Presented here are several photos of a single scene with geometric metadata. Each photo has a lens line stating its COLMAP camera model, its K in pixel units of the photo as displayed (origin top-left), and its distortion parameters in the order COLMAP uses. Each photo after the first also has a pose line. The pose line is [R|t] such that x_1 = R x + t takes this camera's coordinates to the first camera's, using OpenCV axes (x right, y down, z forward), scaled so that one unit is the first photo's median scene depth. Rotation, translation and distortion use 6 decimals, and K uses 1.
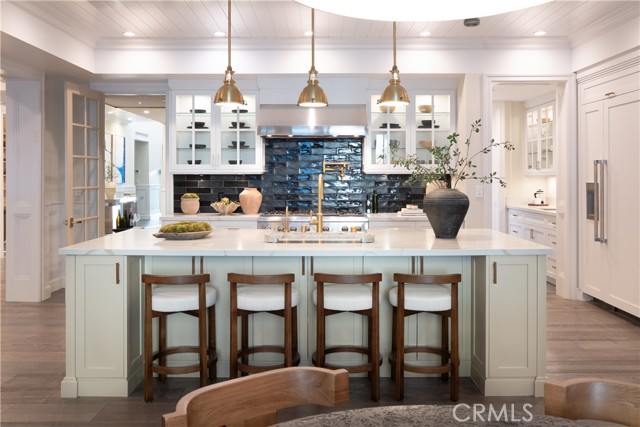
lens RADIAL K [[586.7, 0, 319.3], [0, 586.7, 178.1], [0, 0, 1]] dist [-0.007520, -0.006289]
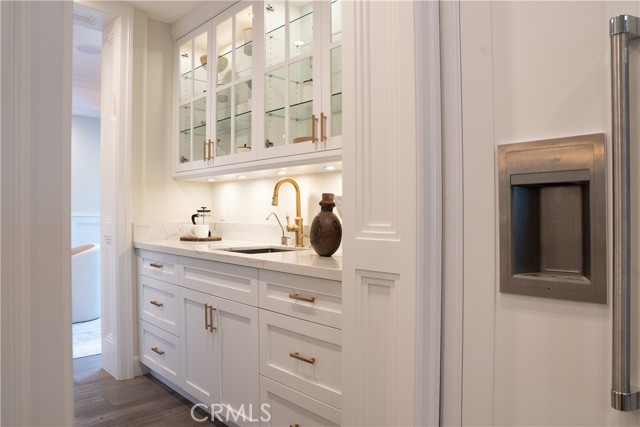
lens RADIAL K [[427.9, 0, 320.0], [0, 427.9, 213.5], [0, 0, 1]] dist [-0.025686, 0.001842]
pose [[0.735648, 0.008444, 0.677311, 0.206998], [-0.002304, 0.999948, -0.009964, 0.028279], [-0.677360, 0.005769, 0.735629, 0.675493]]
